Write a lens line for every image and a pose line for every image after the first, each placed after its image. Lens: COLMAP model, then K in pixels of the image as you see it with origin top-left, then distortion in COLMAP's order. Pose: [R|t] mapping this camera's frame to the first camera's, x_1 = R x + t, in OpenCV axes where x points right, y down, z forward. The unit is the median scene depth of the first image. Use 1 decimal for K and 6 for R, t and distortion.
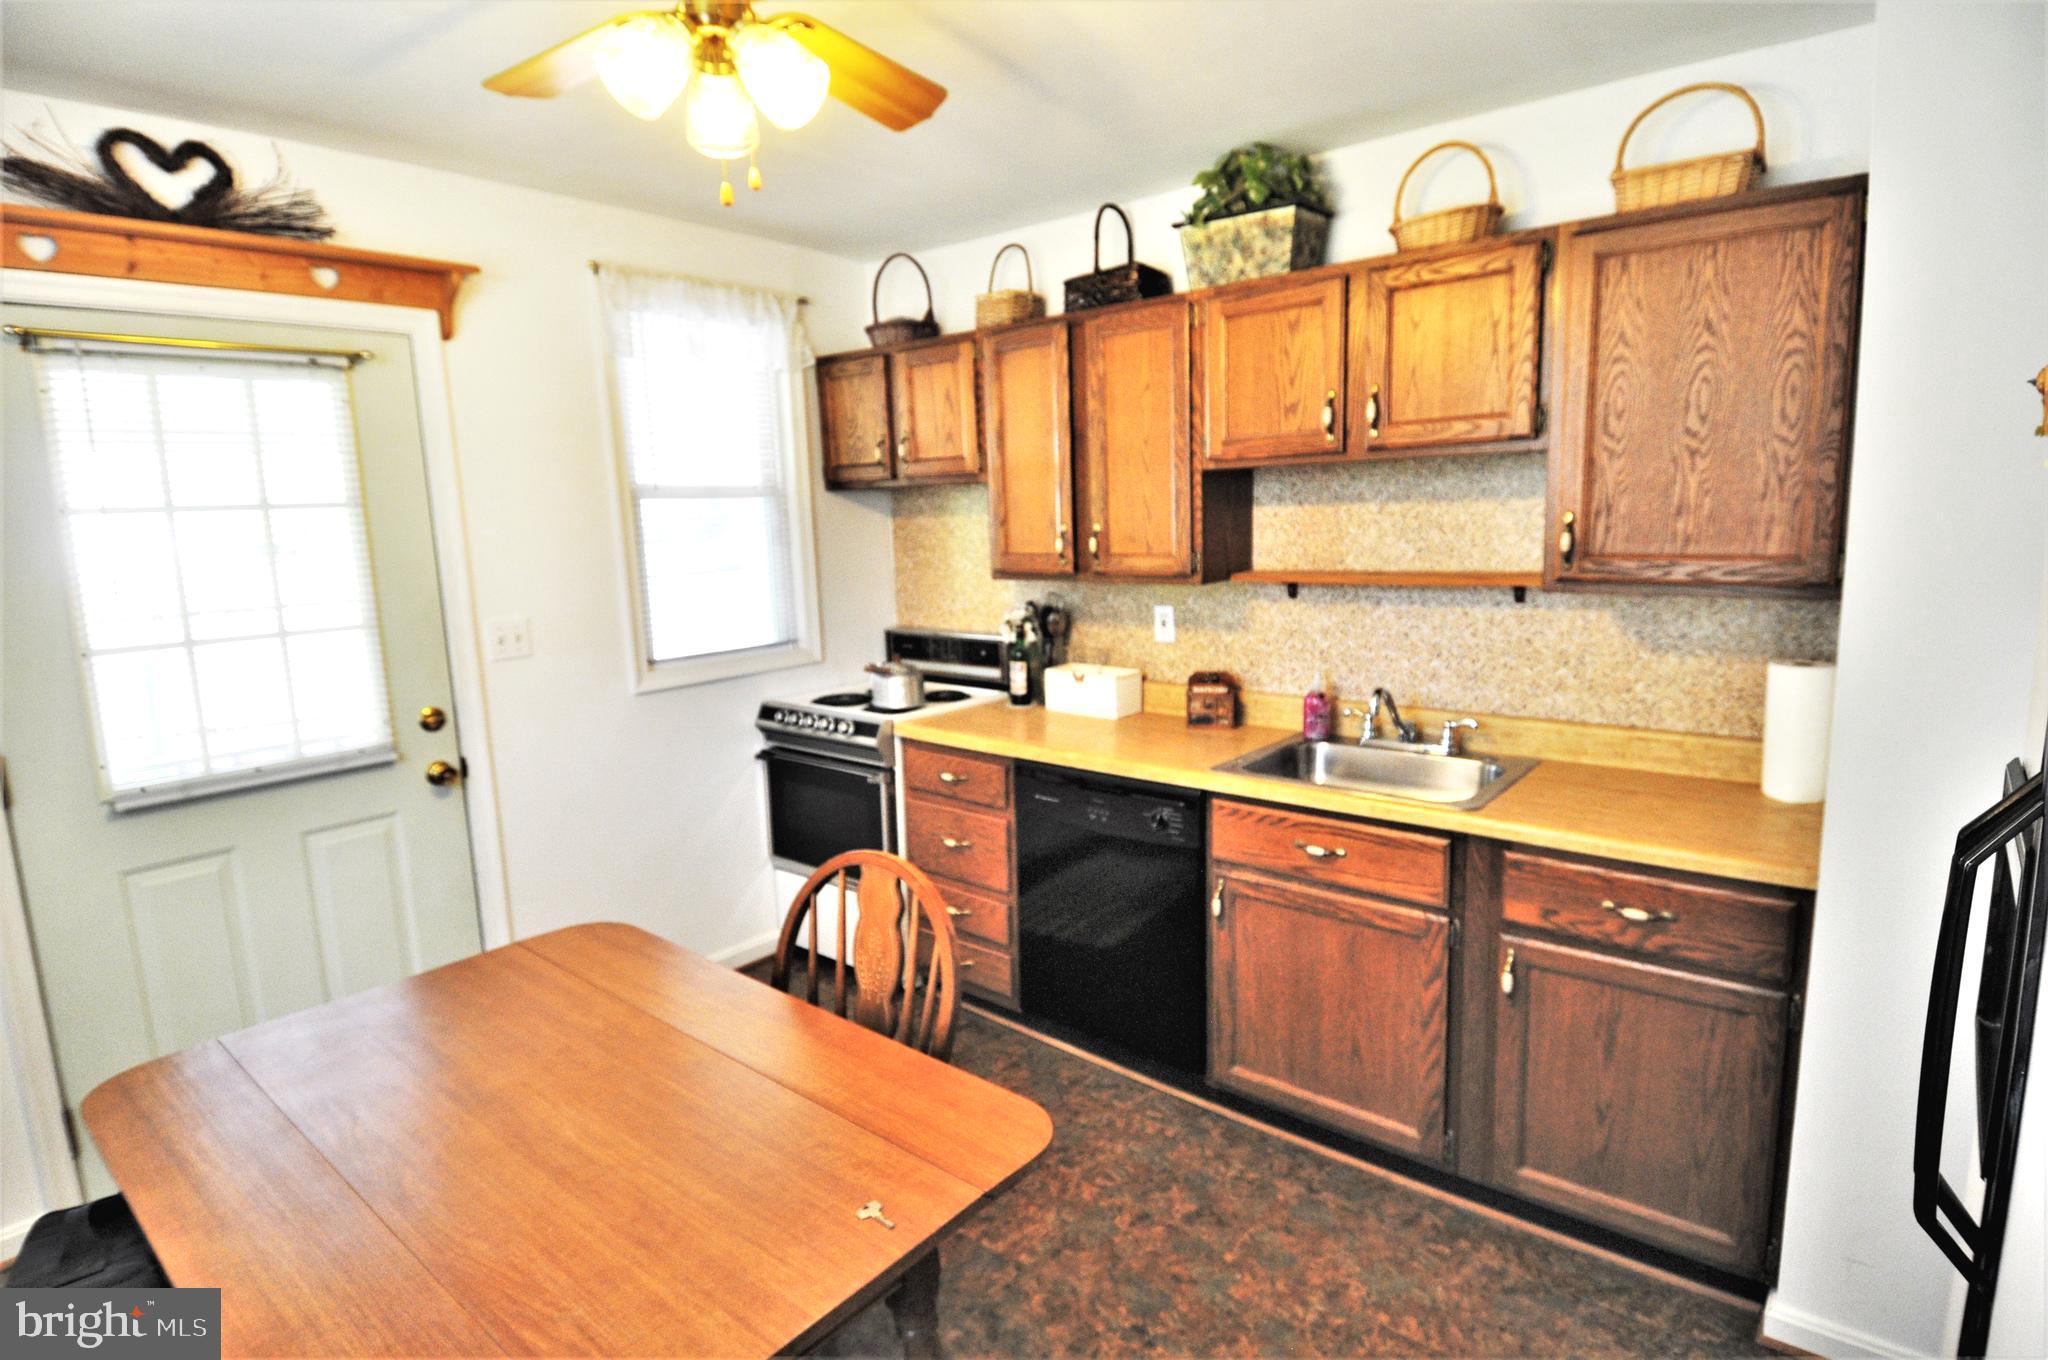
lens RADIAL K [[1078.9, 0, 1037.4], [0, 1078.9, 679.6], [0, 0, 1]] dist [0.015151, -0.001911]
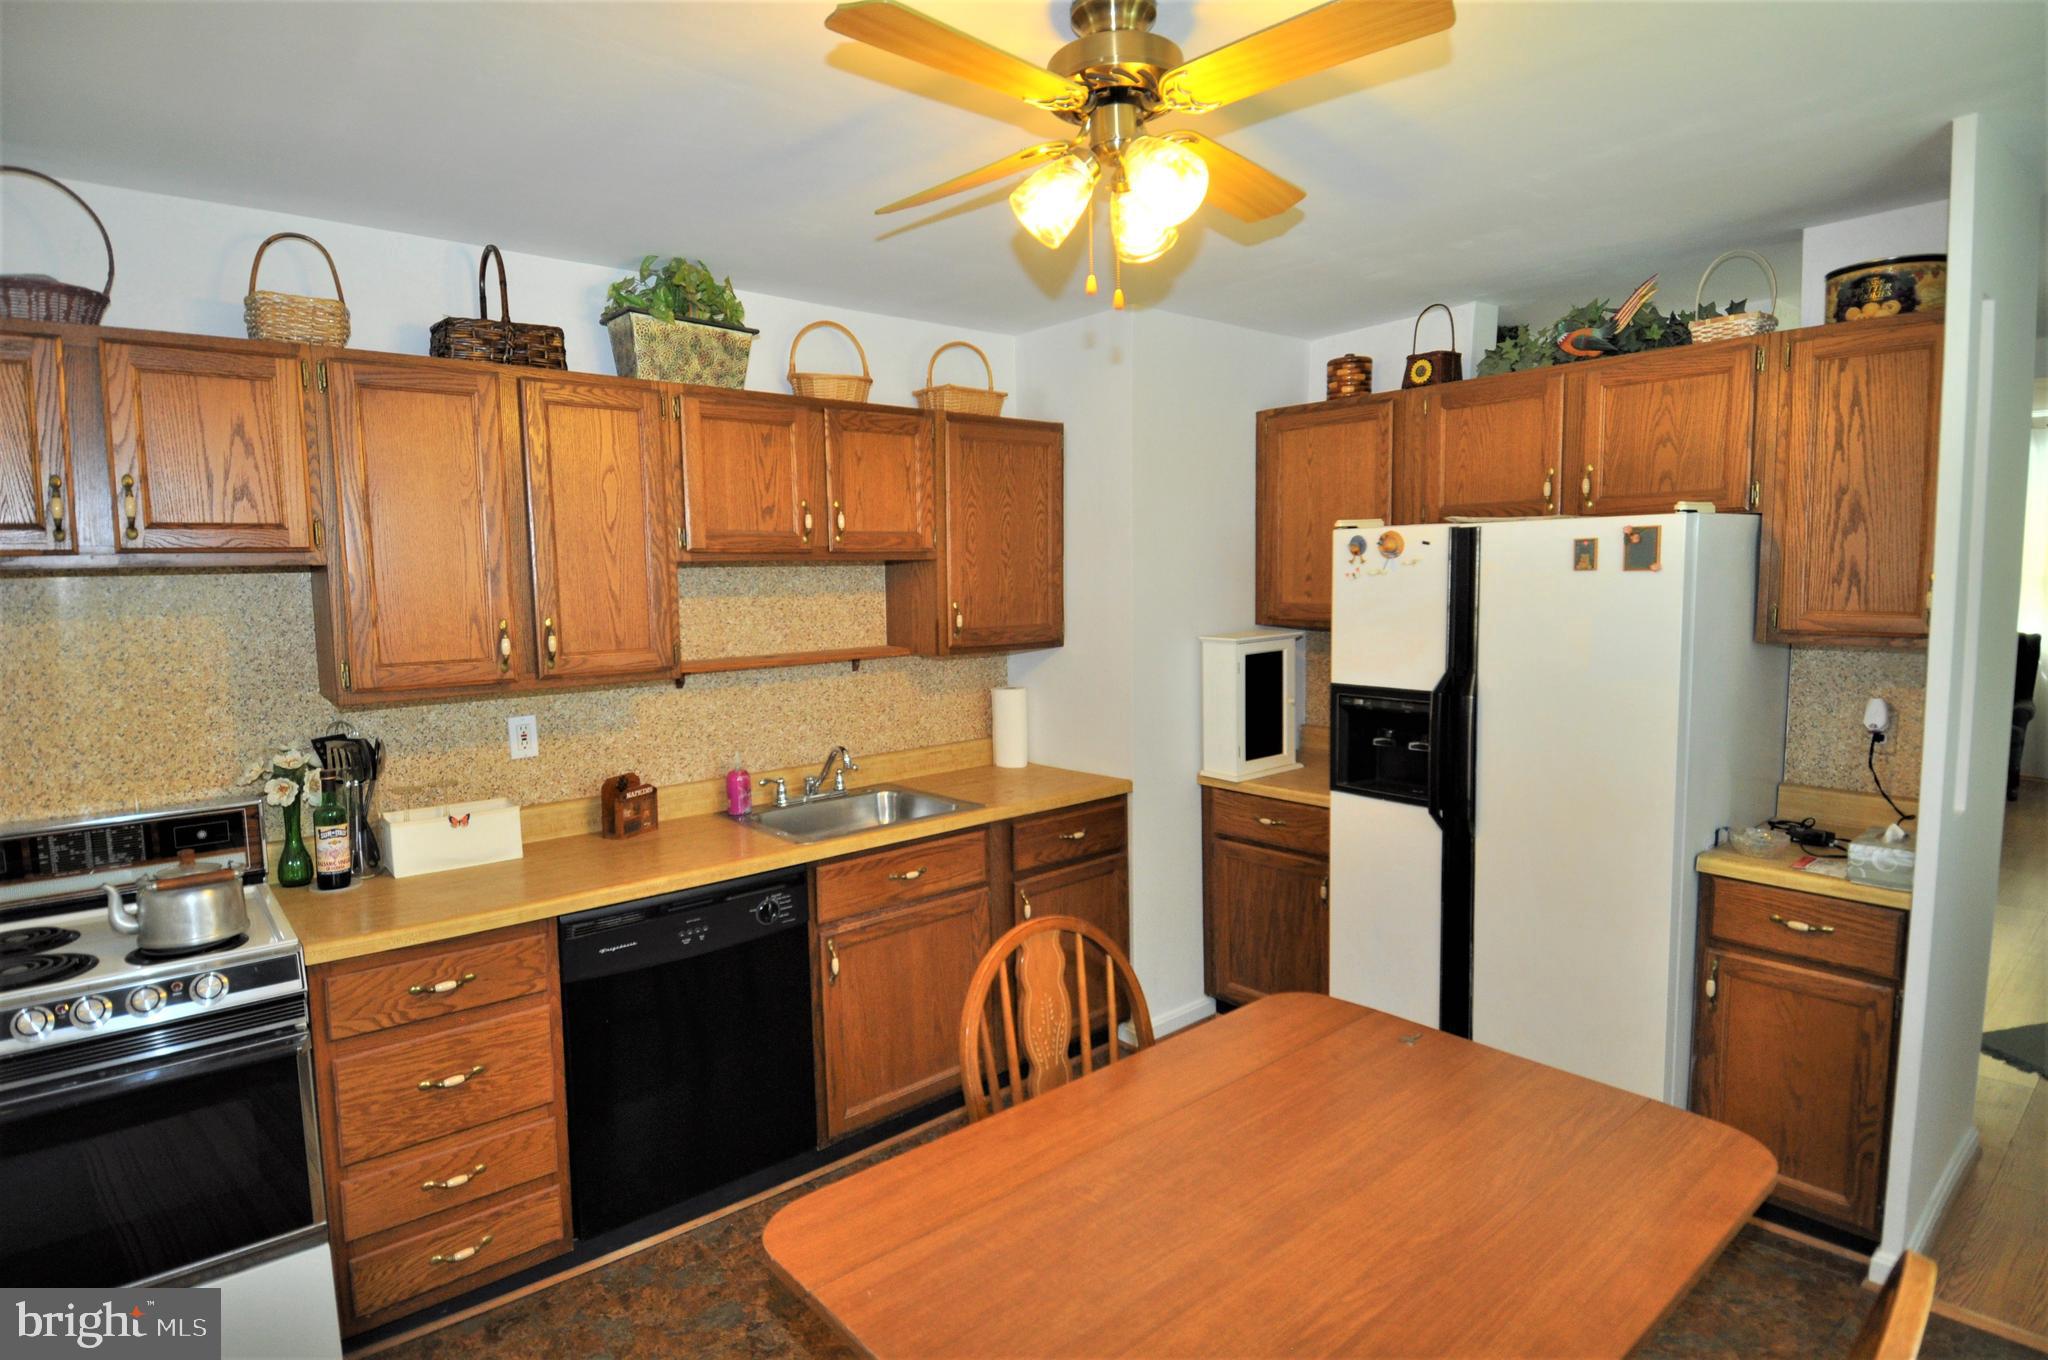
lens RADIAL K [[1078.9, 0, 1037.2], [0, 1078.9, 674.1], [0, 0, 1]] dist [0.015151, -0.001911]
pose [[0.142747, -0.061246, 0.987862, -0.812519], [0.174463, 0.984013, 0.035797, -0.073935], [-0.974262, 0.167235, 0.151150, 0.570750]]
